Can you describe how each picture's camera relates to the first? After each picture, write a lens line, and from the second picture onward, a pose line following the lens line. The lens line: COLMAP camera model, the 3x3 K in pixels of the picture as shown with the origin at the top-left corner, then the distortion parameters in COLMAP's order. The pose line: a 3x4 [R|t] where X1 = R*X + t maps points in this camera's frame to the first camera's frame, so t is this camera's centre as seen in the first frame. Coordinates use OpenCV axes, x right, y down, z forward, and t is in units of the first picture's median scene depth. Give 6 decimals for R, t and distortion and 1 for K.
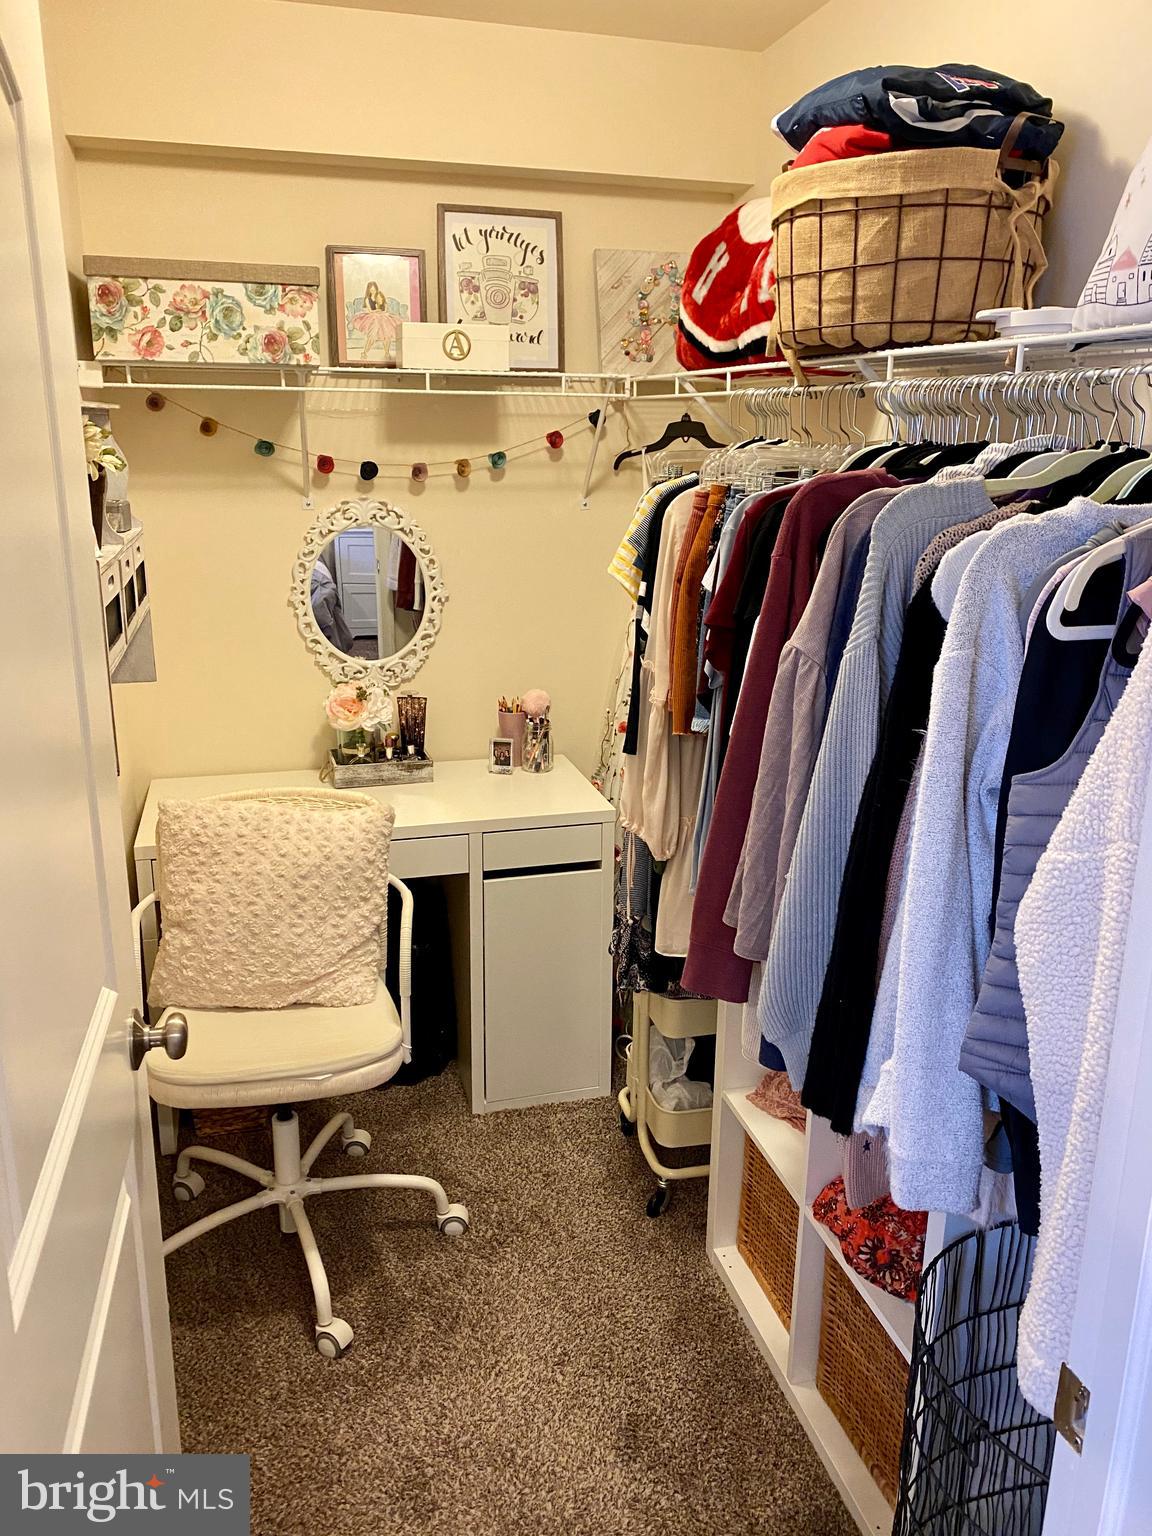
lens RADIAL K [[1173.7, 0, 576.1], [0, 1173.7, 761.0], [0, 0, 1]] dist [0.041890, -0.076891]
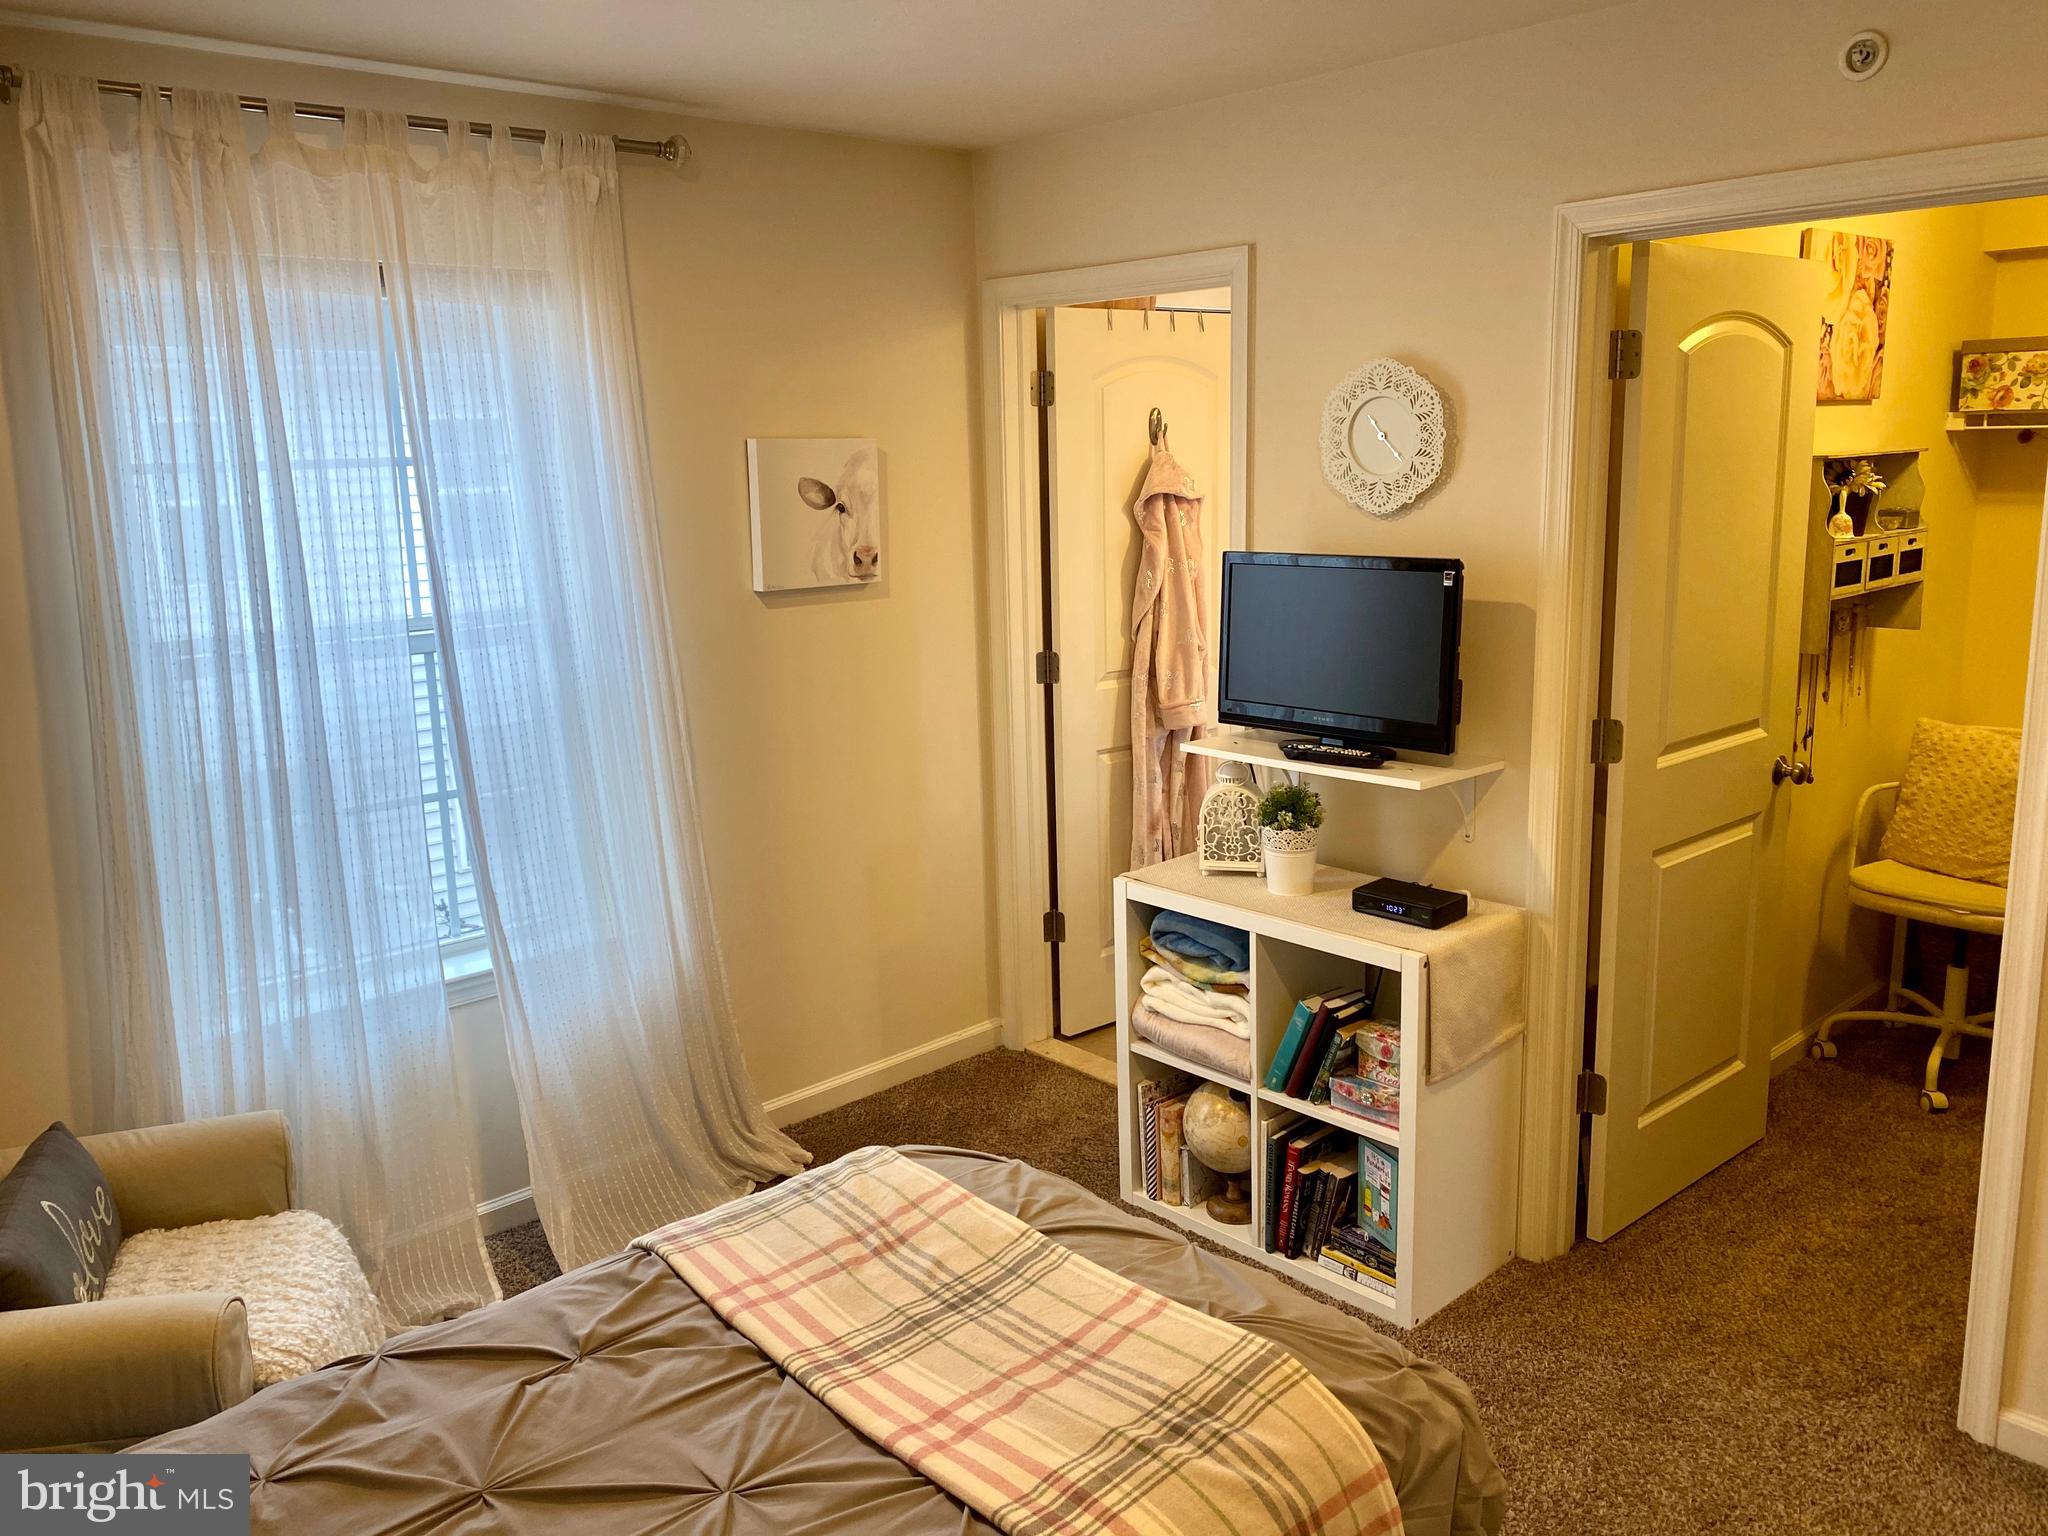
lens RADIAL K [[1564.9, 0, 1027.8], [0, 1564.9, 760.6], [0, 0, 1]] dist [0.041890, -0.076891]
pose [[0.466998, 0.150001, -0.871443, 0.772451], [-0.205501, 0.976935, 0.058034, 0.185454], [0.860048, 0.151980, 0.487052, -0.804187]]
